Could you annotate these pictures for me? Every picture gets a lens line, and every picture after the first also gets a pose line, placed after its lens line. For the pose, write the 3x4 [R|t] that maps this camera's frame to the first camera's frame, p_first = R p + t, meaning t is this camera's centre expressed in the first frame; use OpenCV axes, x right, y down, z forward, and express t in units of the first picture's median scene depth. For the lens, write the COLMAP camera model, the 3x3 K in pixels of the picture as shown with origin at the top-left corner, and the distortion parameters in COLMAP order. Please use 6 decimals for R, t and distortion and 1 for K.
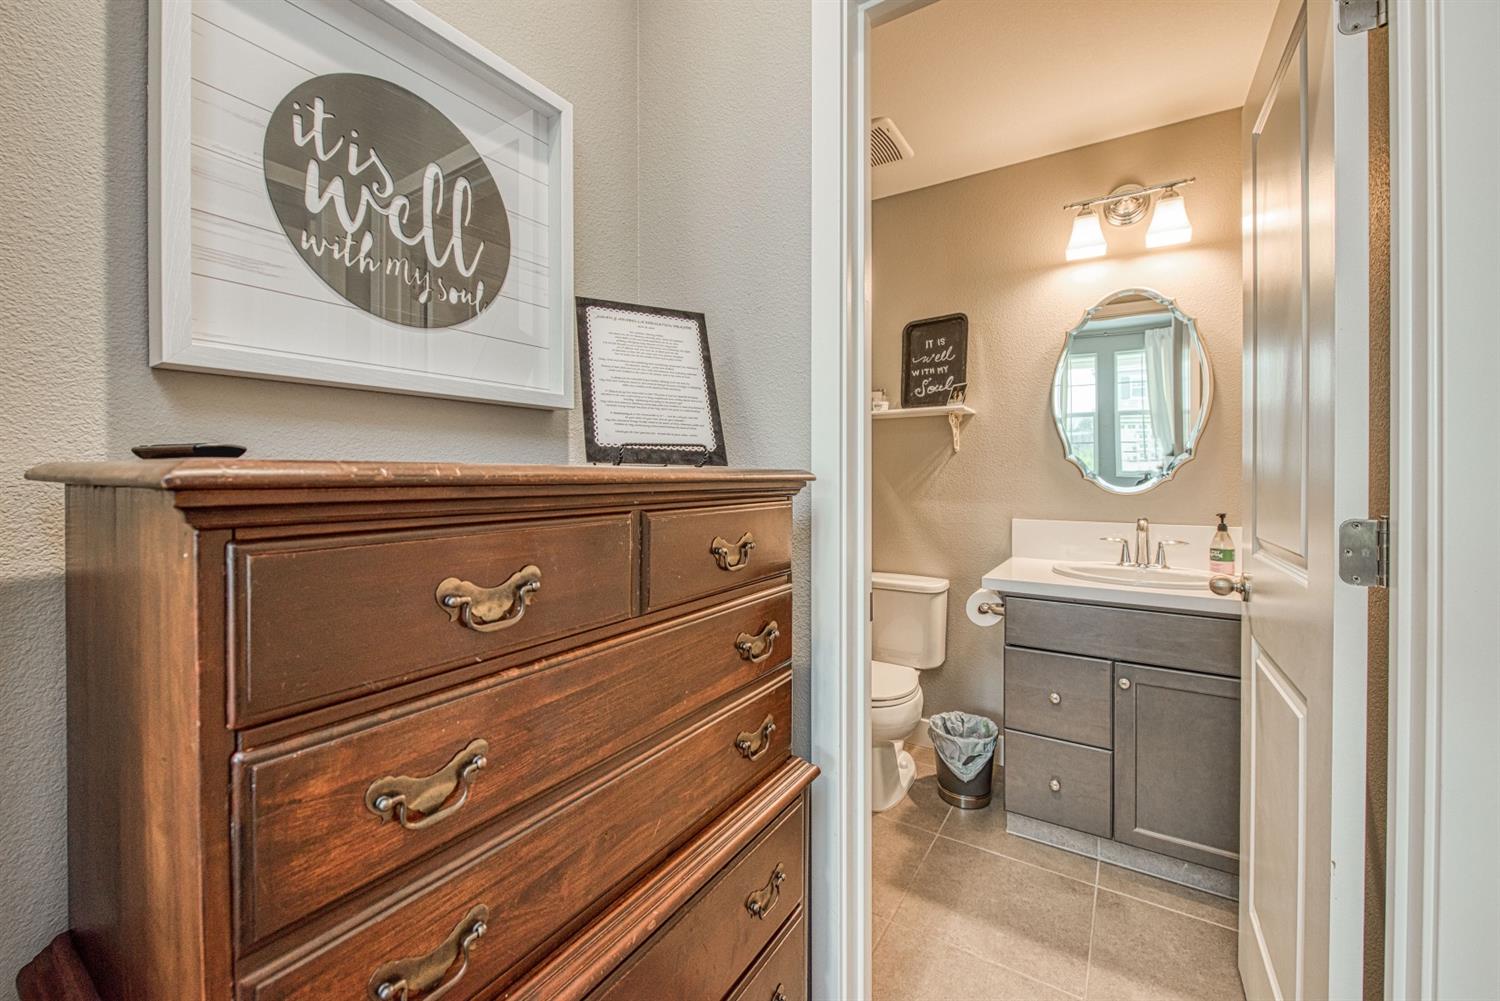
lens RADIAL K [[593.2, 0, 753.4], [0, 593.2, 505.9], [0, 0, 1]] dist [-0.003839, -0.000350]
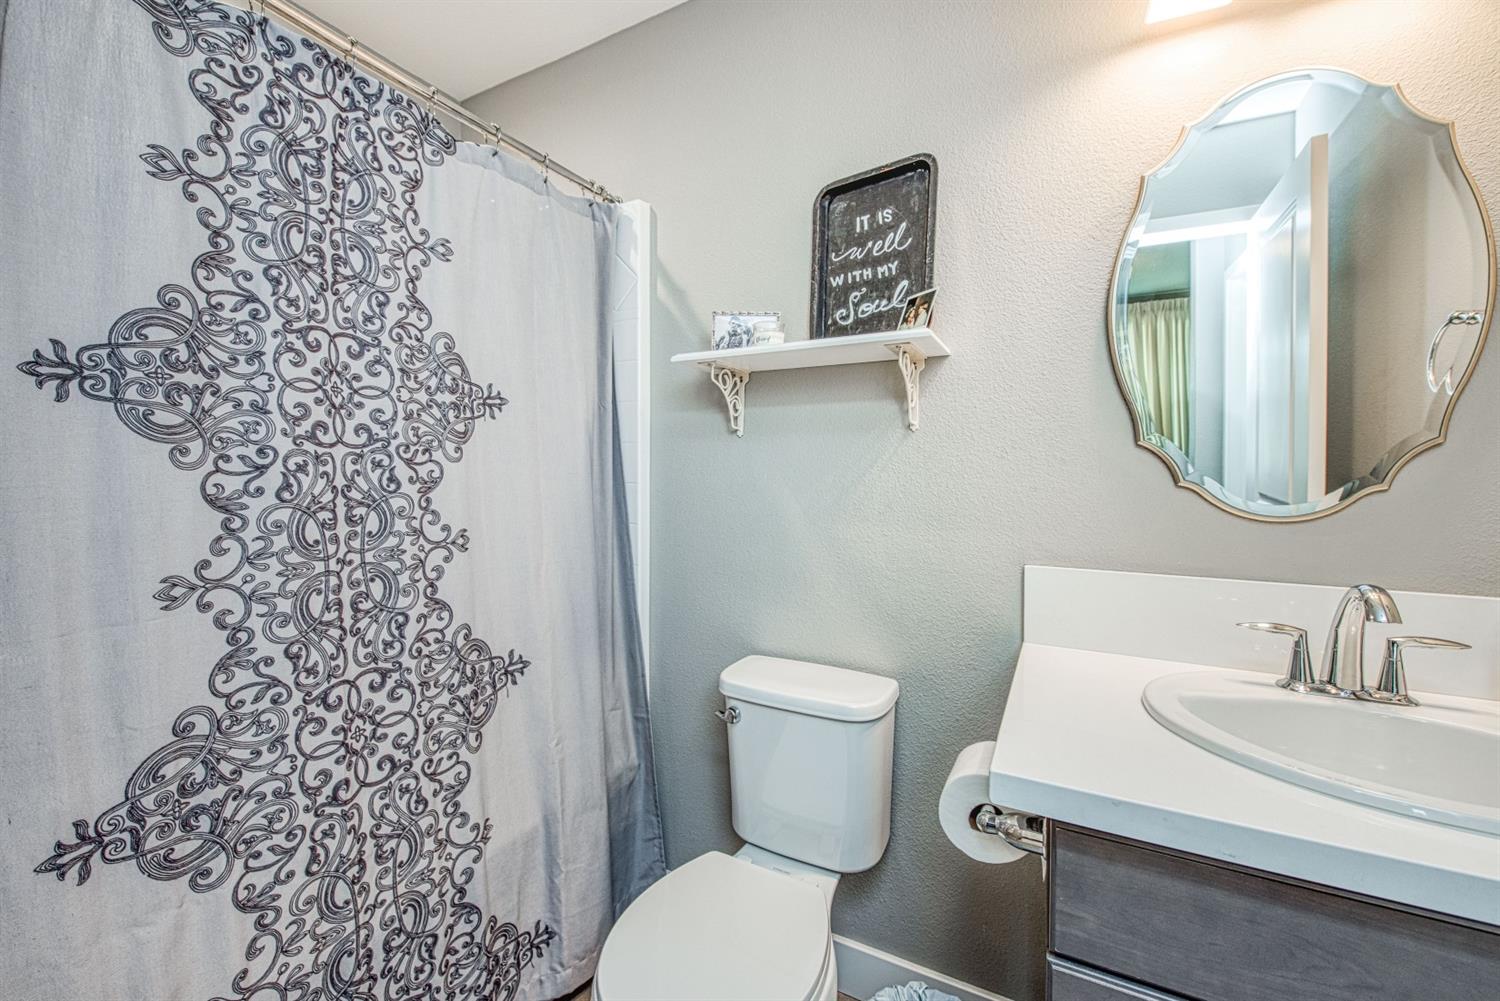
lens RADIAL K [[593.2, 0, 753.4], [0, 593.2, 505.9], [0, 0, 1]] dist [-0.003839, -0.000350]
pose [[0.995793, 0.005318, 0.091472, 0.156000], [-0.005590, 0.999981, 0.002712, -0.025689], [-0.091456, -0.003212, 0.995804, 0.493032]]
